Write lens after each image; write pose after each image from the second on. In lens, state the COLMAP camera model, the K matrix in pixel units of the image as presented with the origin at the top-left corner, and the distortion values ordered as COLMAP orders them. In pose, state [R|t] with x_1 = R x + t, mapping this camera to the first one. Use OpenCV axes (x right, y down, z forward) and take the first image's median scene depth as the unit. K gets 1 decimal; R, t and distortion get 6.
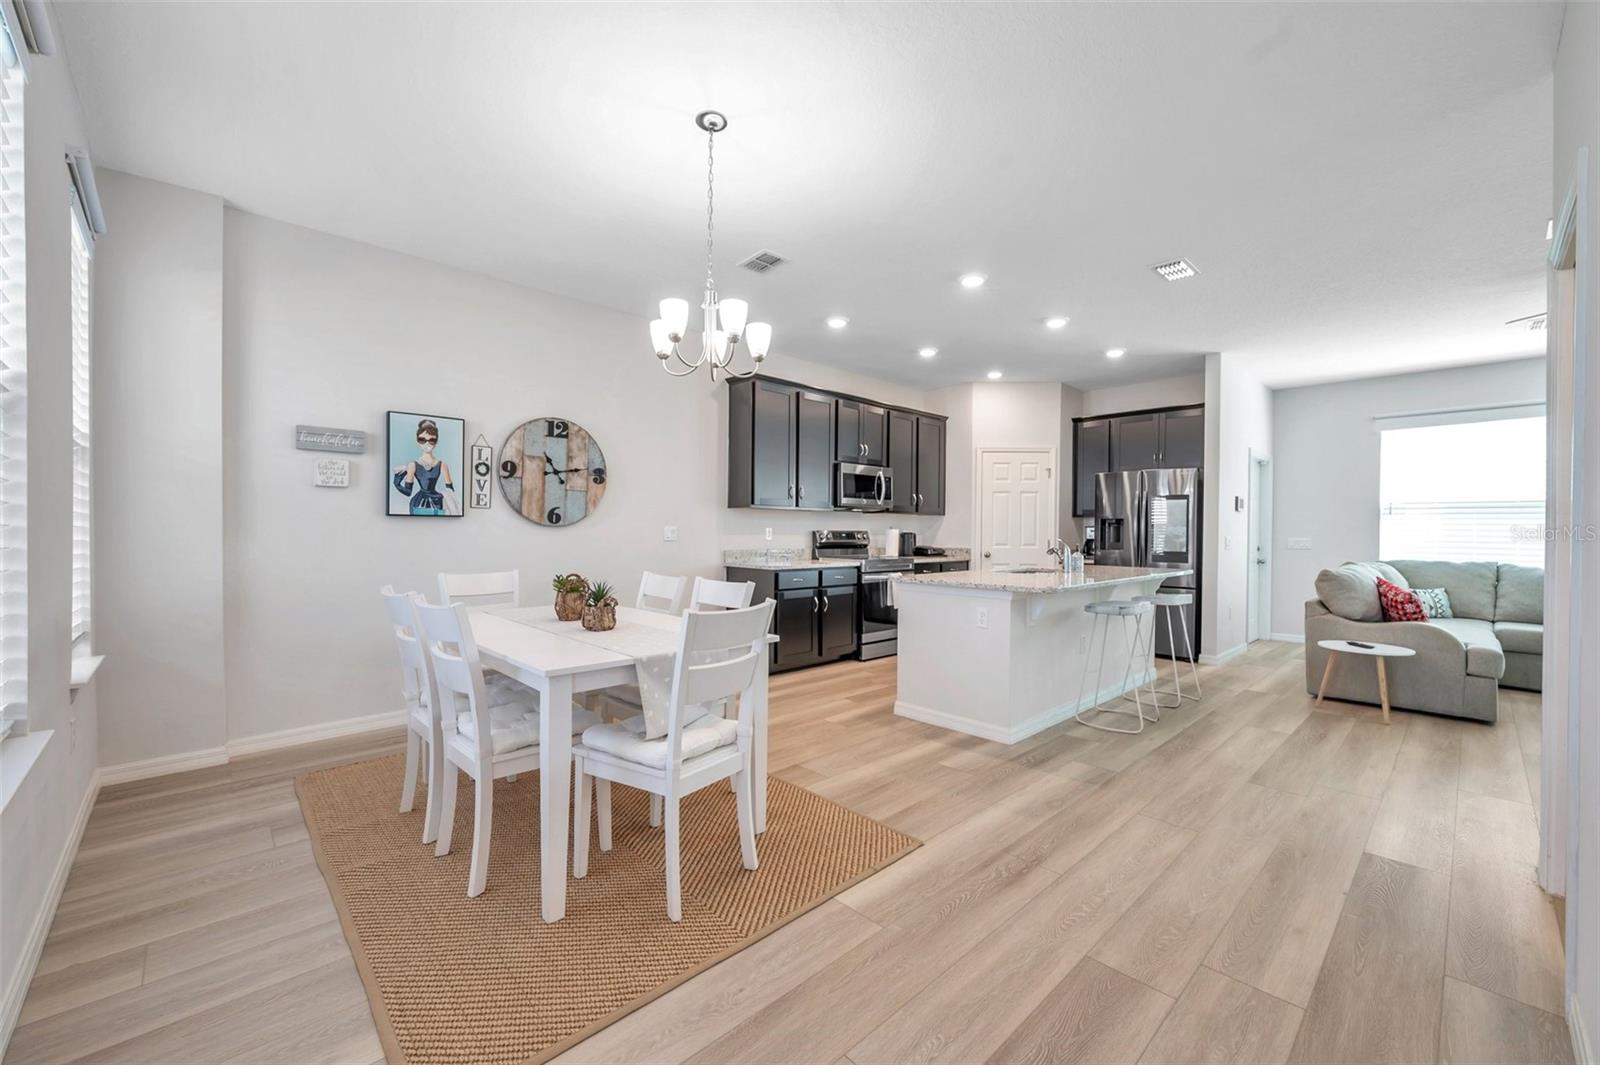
lens RADIAL K [[634.6, 0, 803.2], [0, 634.6, 535.2], [0, 0, 1]] dist [0.000632, -0.000468]
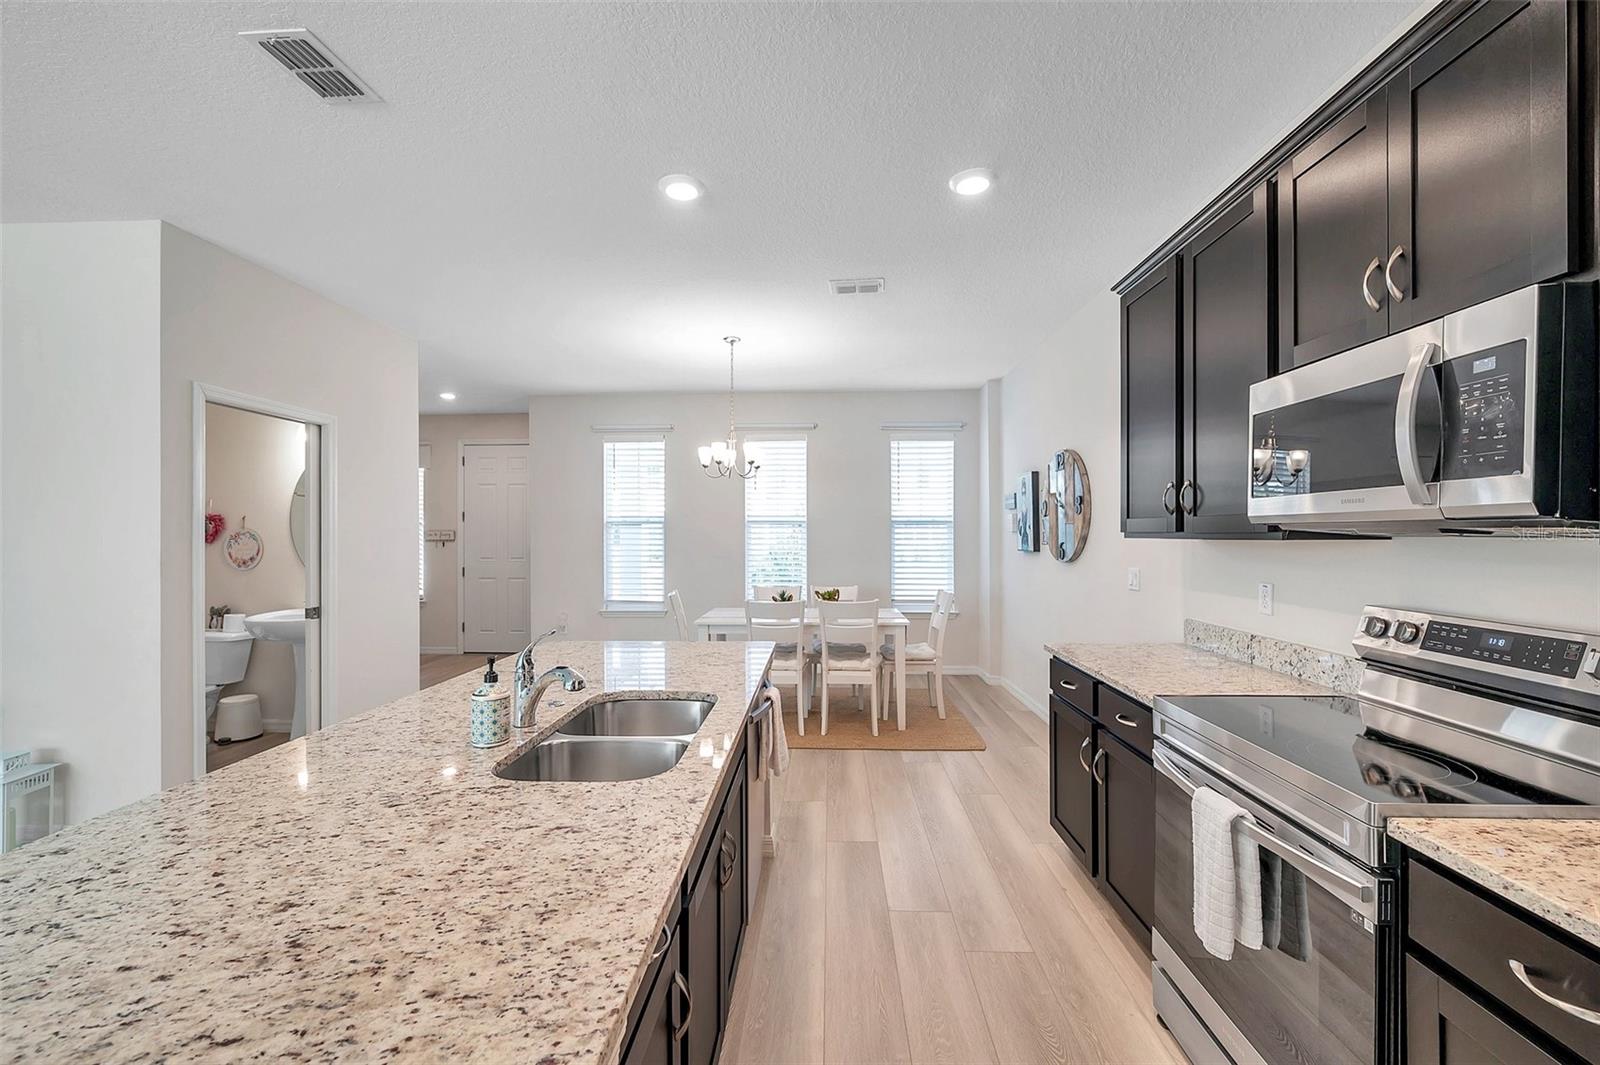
lens RADIAL K [[651.8, 0, 801.3], [0, 651.8, 535.4], [0, 0, 1]] dist [-0.002493, 0.000694]
pose [[-0.717218, -0.004327, -0.696835, 0.599834], [-0.006947, 0.999975, 0.000940, -0.054412], [0.696814, 0.005515, -0.717231, 1.474812]]
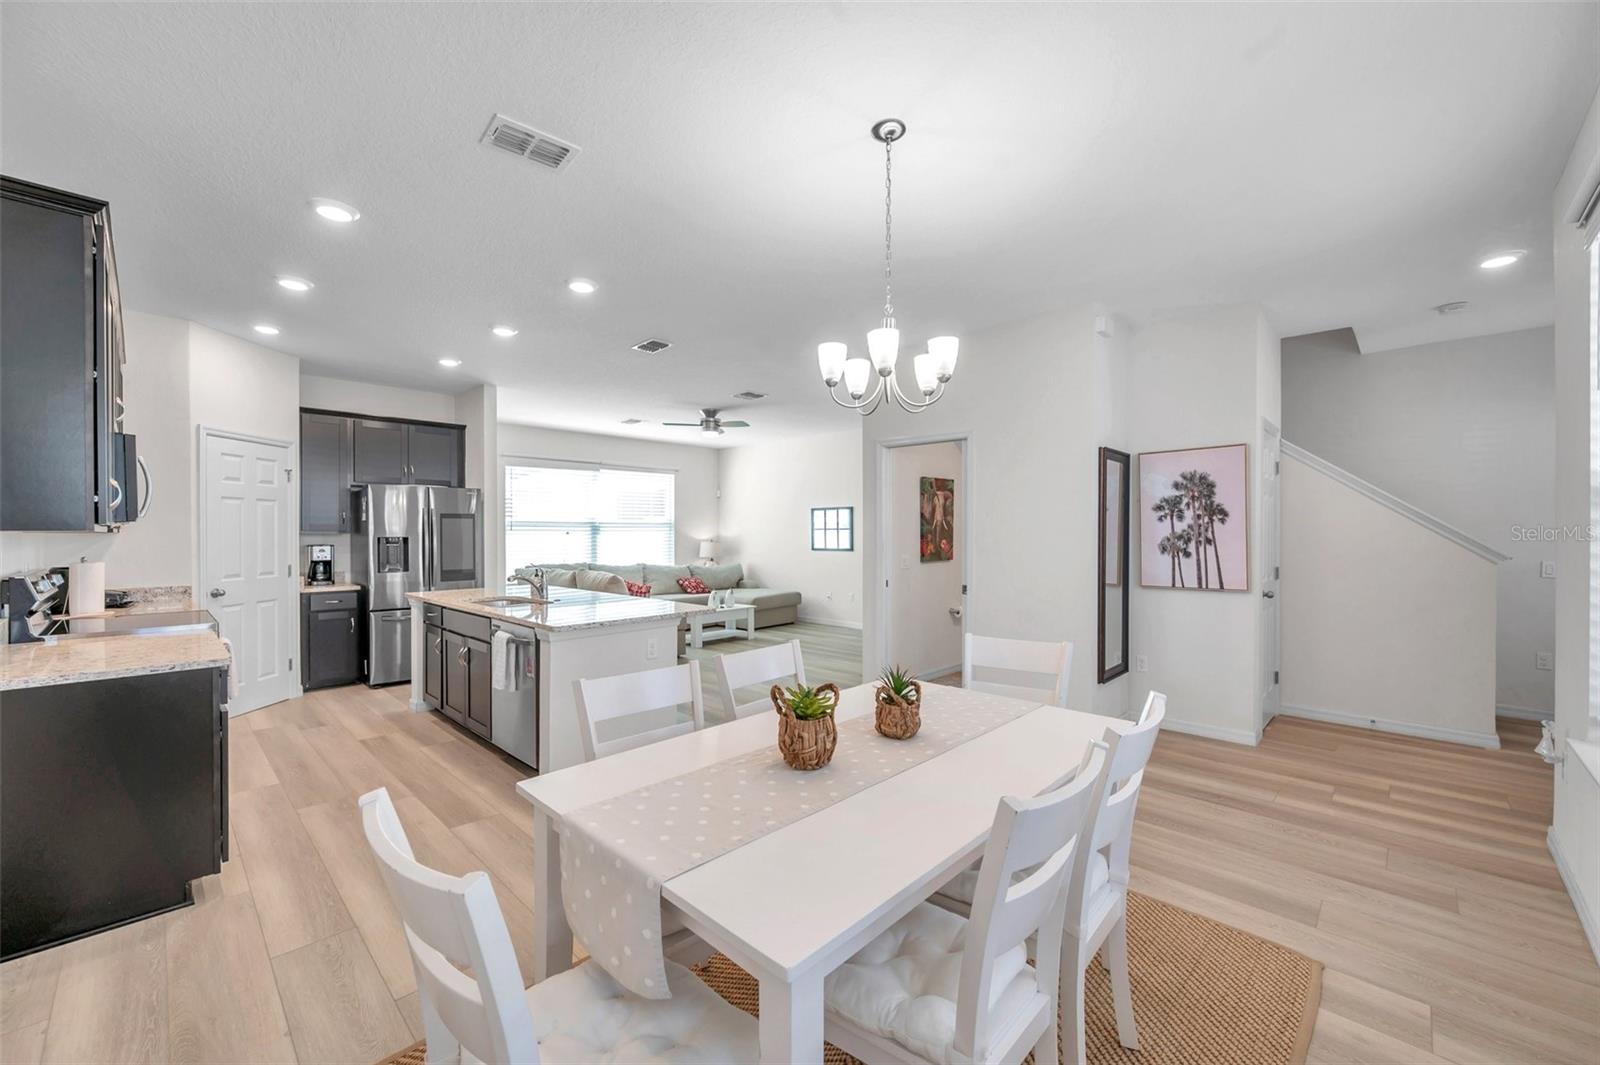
lens RADIAL K [[630.1, 0, 801.3], [0, 630.1, 534.5], [0, 0, 1]] dist [-0.001227, -0.000492]
pose [[-0.045595, -0.011054, 0.998899, -0.621967], [0.008174, 0.999901, 0.011438, -0.051958], [-0.998927, 0.008686, -0.045500, 0.692995]]
